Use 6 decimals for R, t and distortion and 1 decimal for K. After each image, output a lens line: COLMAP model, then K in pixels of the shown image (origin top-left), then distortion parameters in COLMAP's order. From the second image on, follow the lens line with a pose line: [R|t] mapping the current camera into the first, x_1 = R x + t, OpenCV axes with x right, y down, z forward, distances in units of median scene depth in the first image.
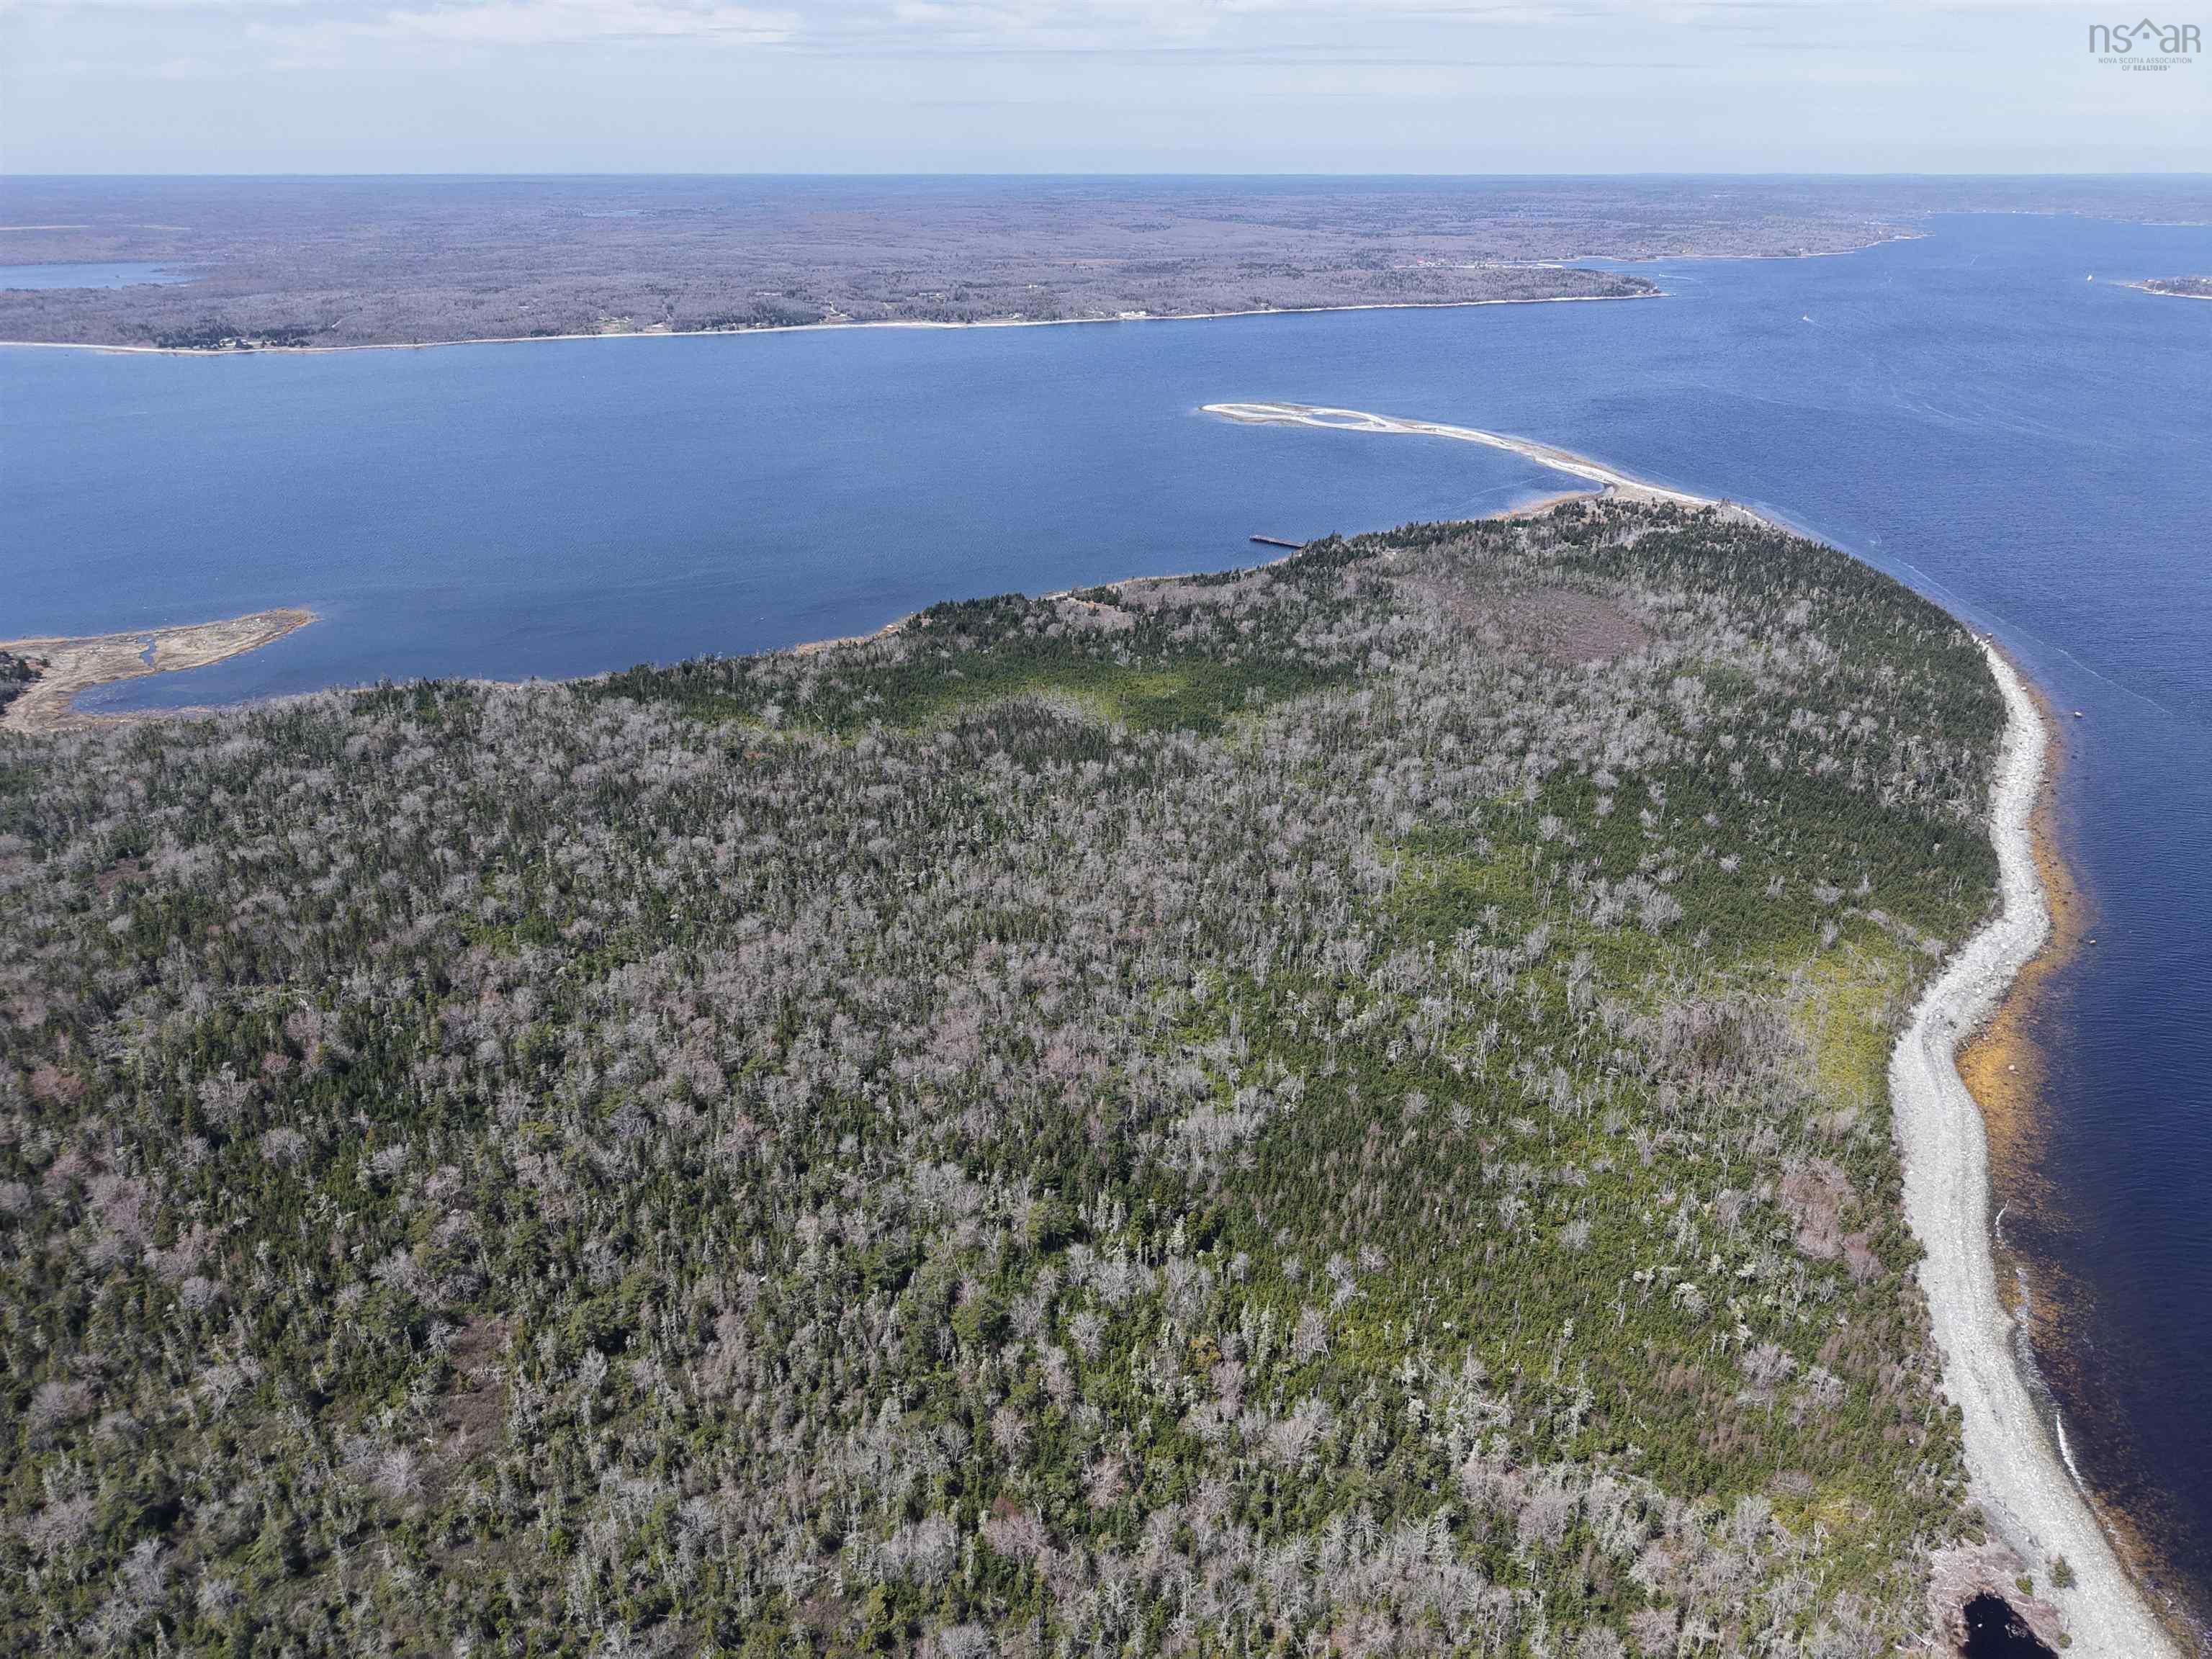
lens RADIAL K [[1484.2, 0, 1103.9], [0, 1484.2, 820.2], [0, 0, 1]] dist [0.024310, -0.024964]
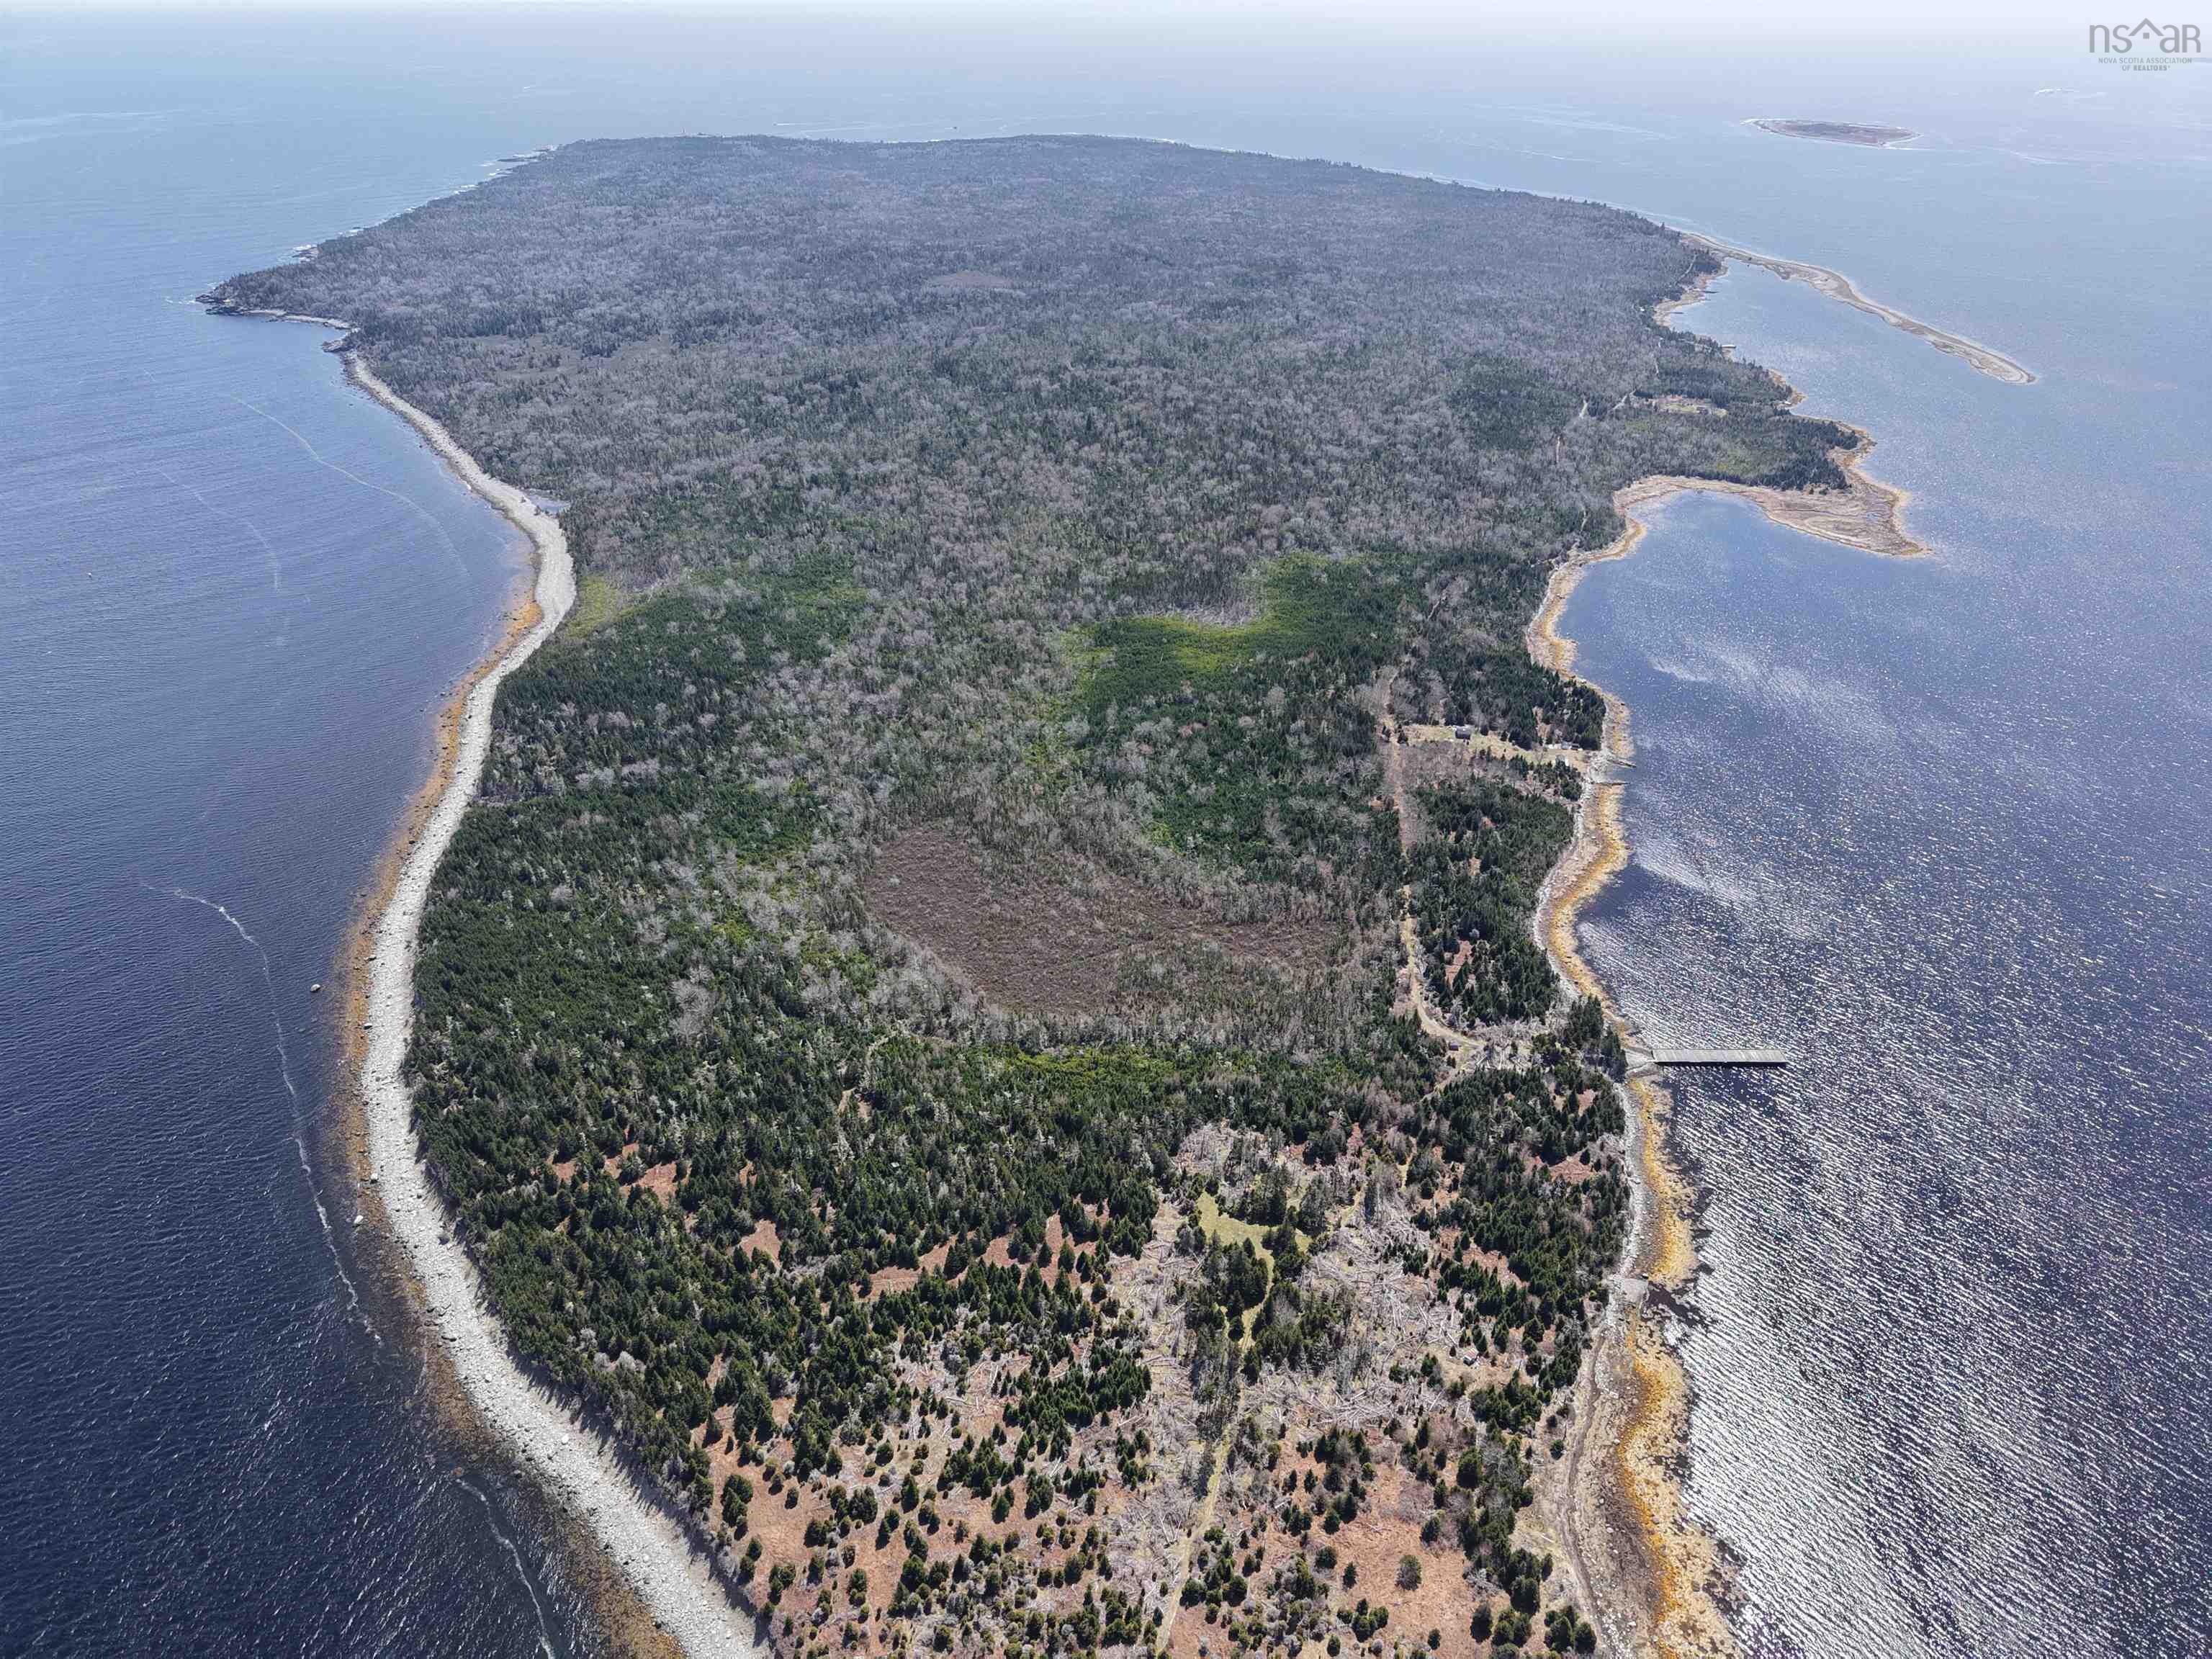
lens RADIAL K [[1484.2, 0, 1104.6], [0, 1484.2, 829.0], [0, 0, 1]] dist [0.024310, -0.024964]
pose [[-0.744476, 0.326614, -0.582305, 0.253371], [-0.277849, 0.641494, 0.715043, -0.252568], [0.607088, 0.694125, -0.386827, 0.484863]]
